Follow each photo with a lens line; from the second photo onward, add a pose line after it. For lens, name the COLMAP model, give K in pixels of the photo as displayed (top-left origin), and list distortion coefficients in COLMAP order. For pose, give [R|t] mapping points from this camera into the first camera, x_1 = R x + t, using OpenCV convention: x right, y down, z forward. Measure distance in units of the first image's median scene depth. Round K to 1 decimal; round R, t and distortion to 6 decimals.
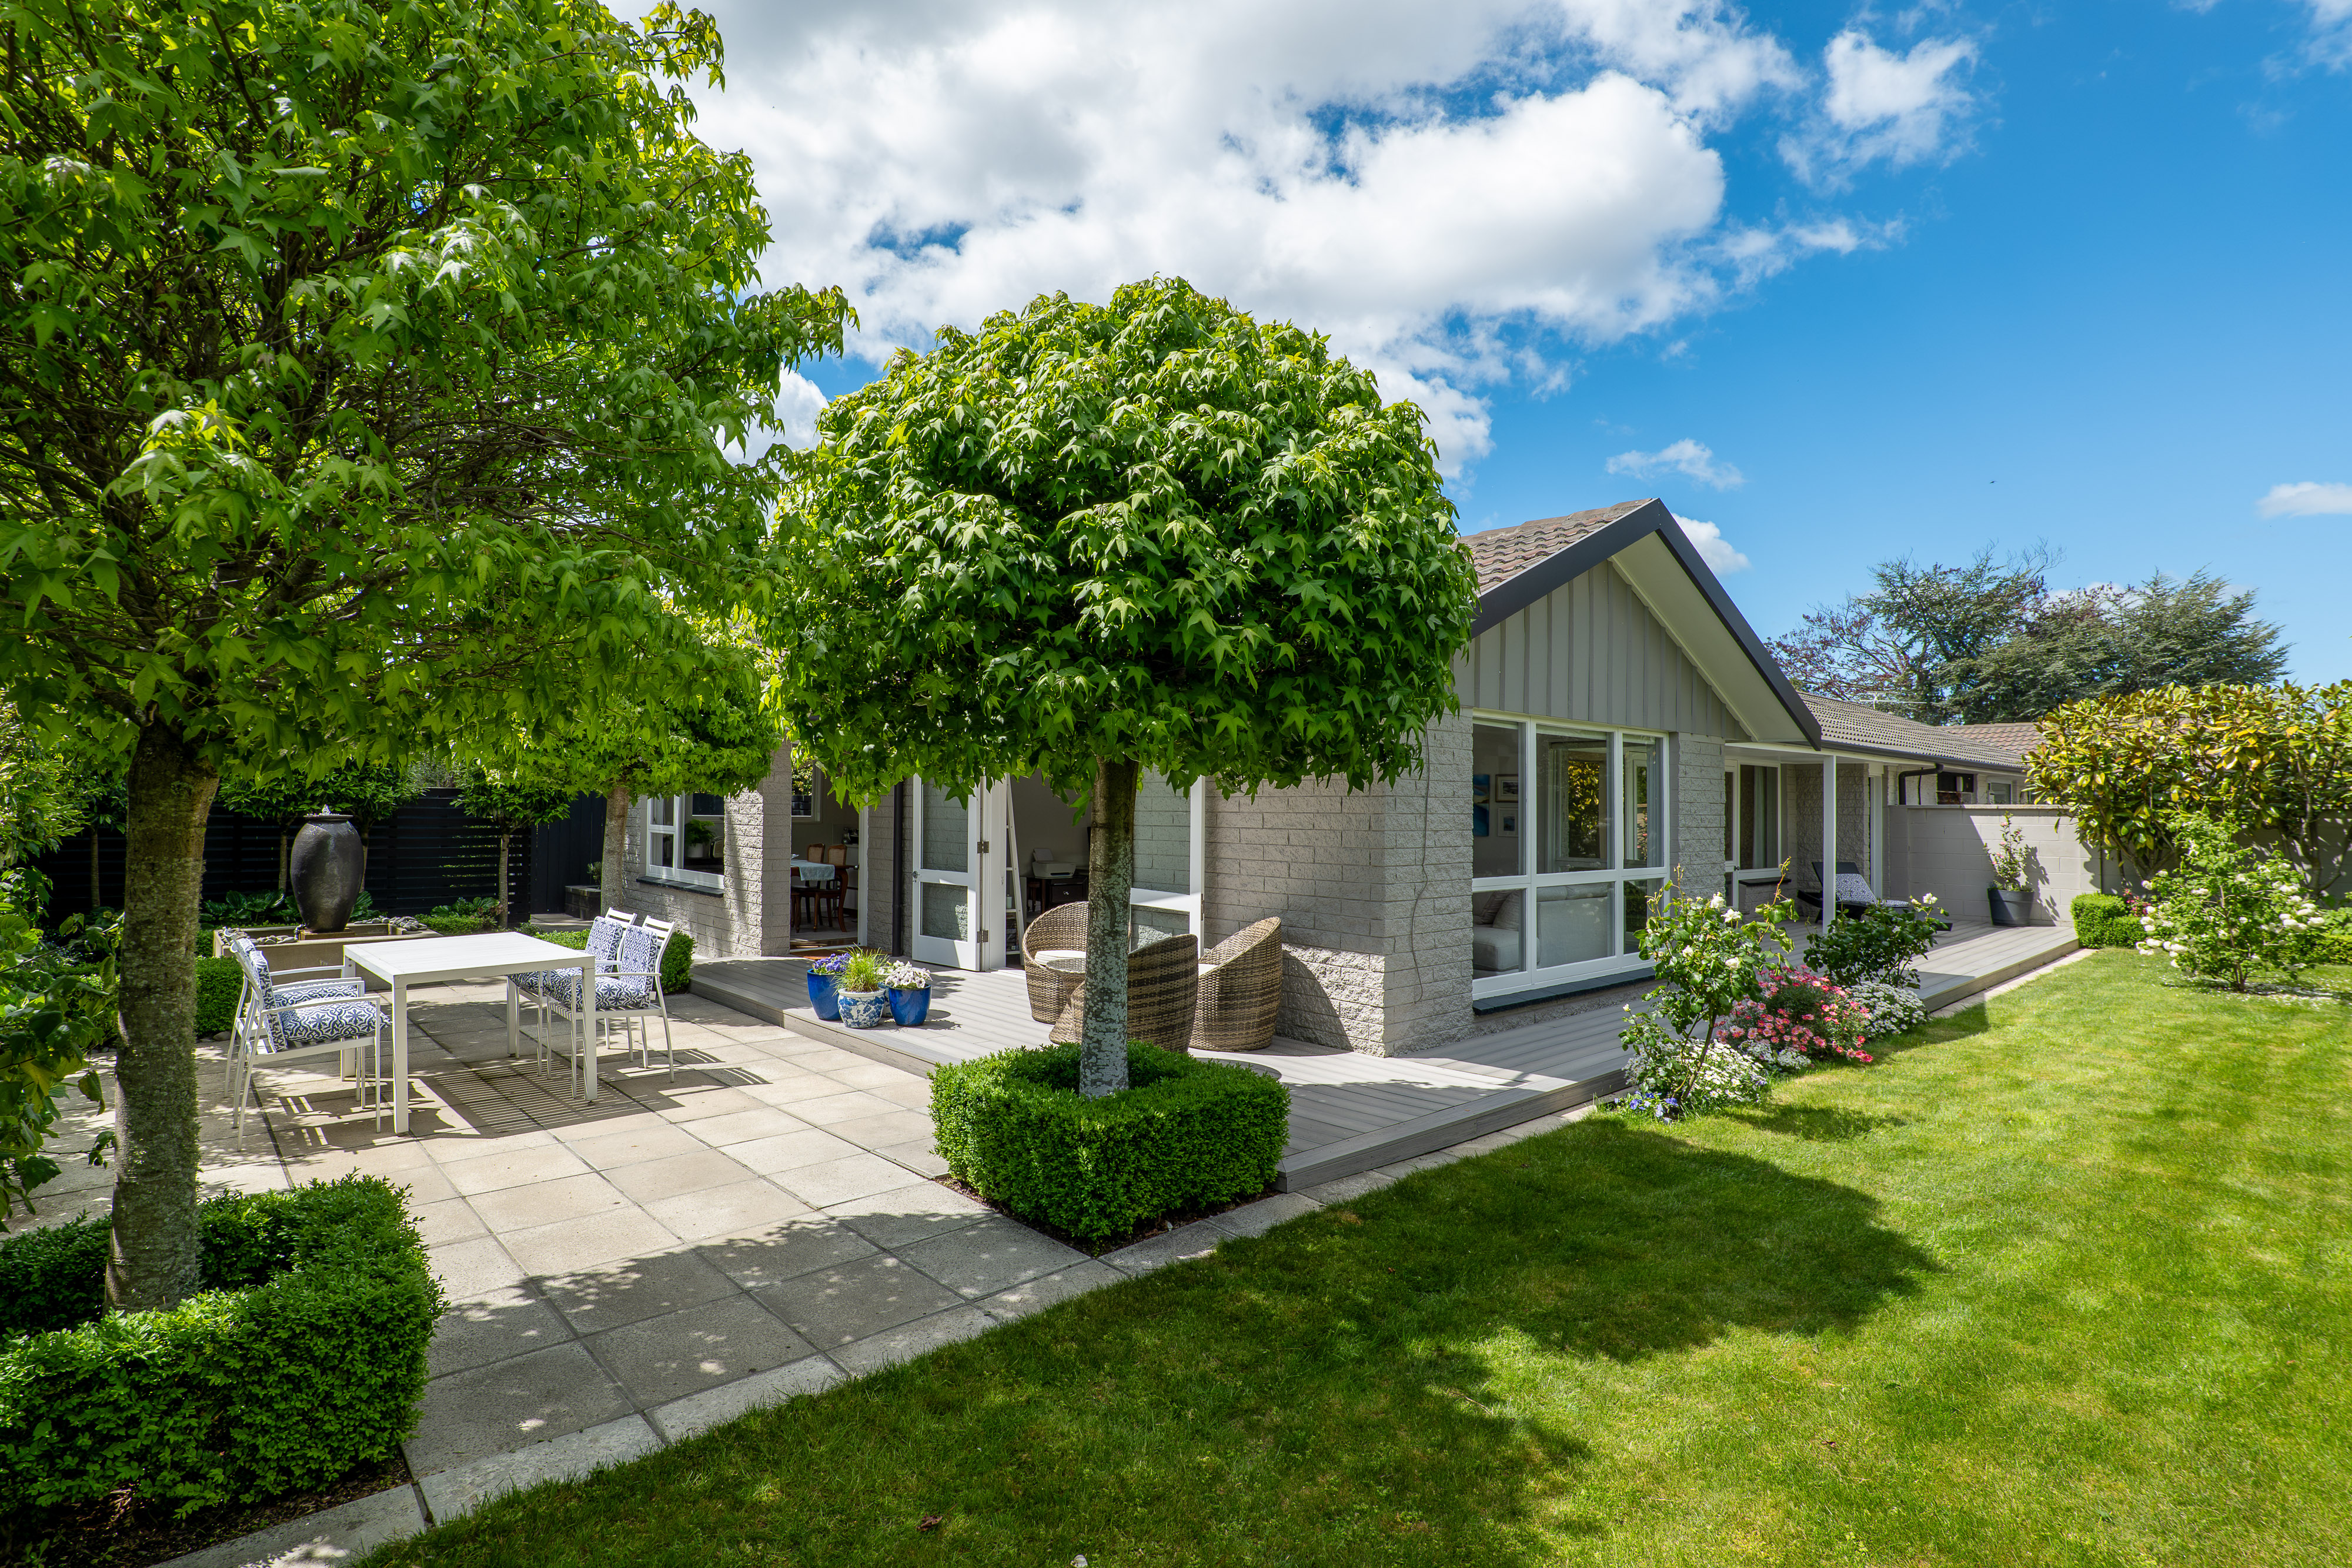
lens RADIAL K [[1133.0, 0, 1176.1], [0, 1133.0, 791.9], [0, 0, 1]] dist [0.028165, 0.000298]
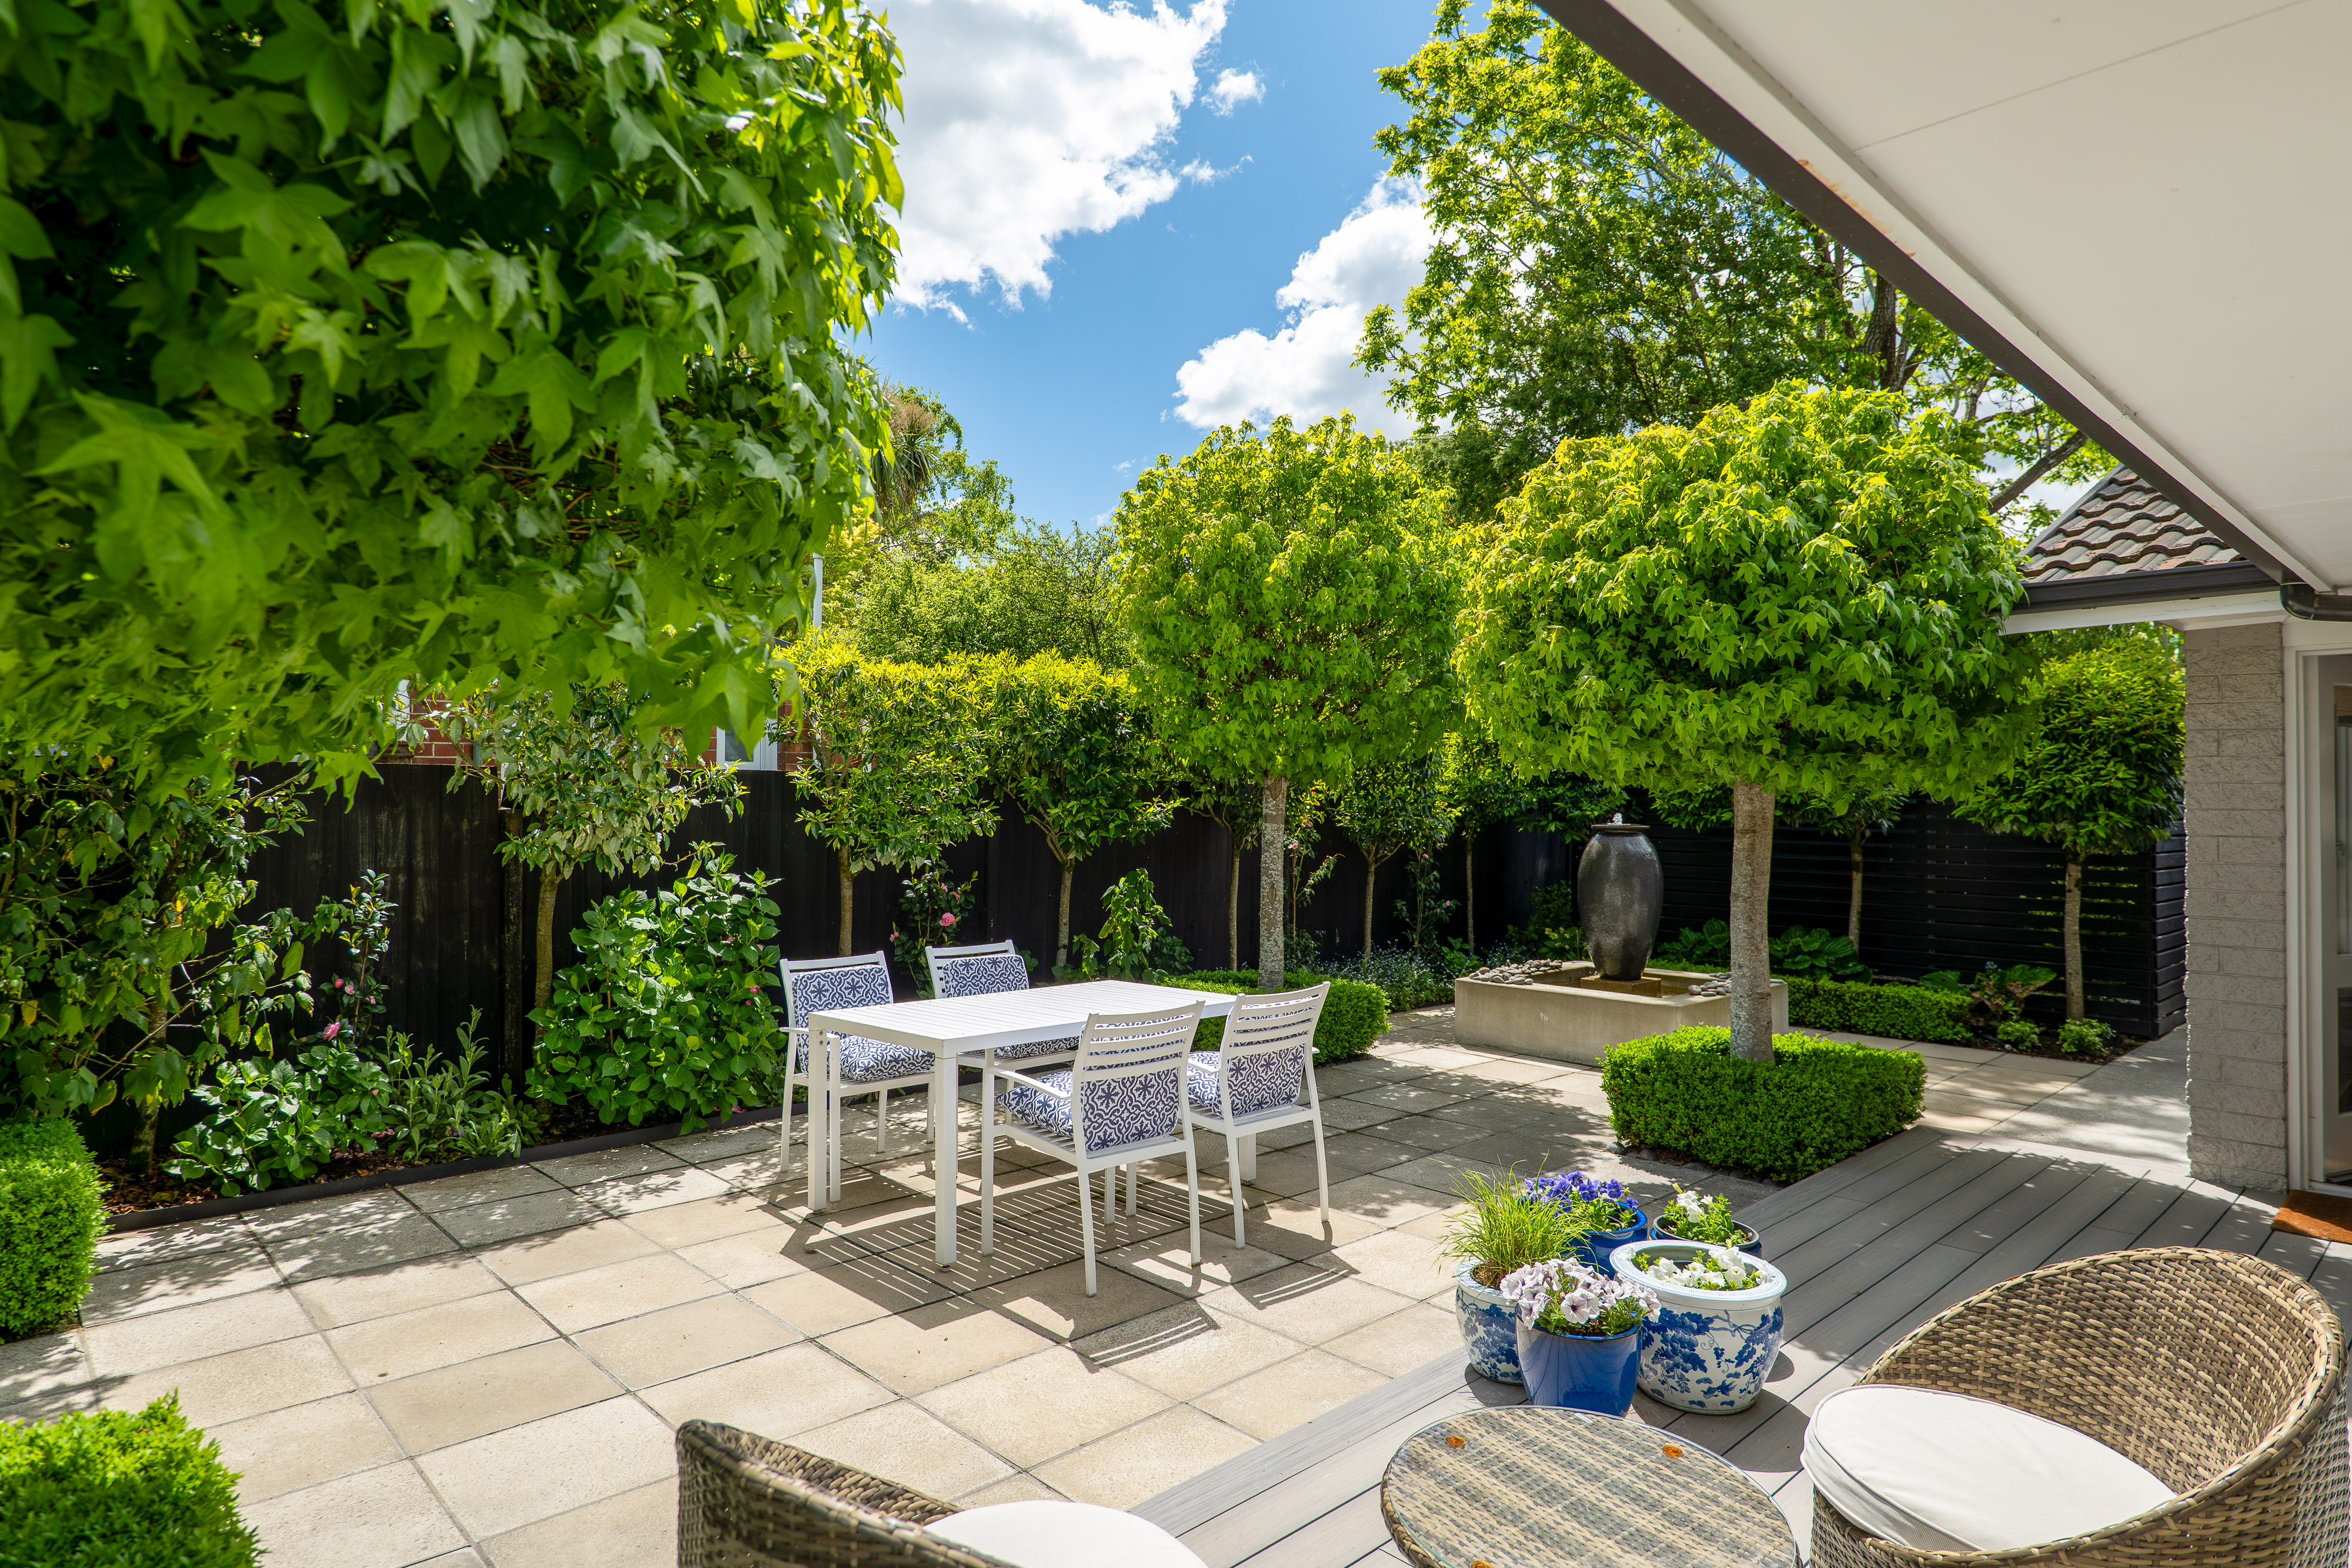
lens RADIAL K [[1305.0, 0, 1183.7], [0, 1305.0, 793.8], [0, 0, 1]] dist [-0.028879, -0.000544]
pose [[-0.000492, -0.021479, -0.999769, 0.245334], [0.008688, 0.999731, -0.021483, 0.027472], [0.999962, -0.008696, -0.000305, 1.272276]]
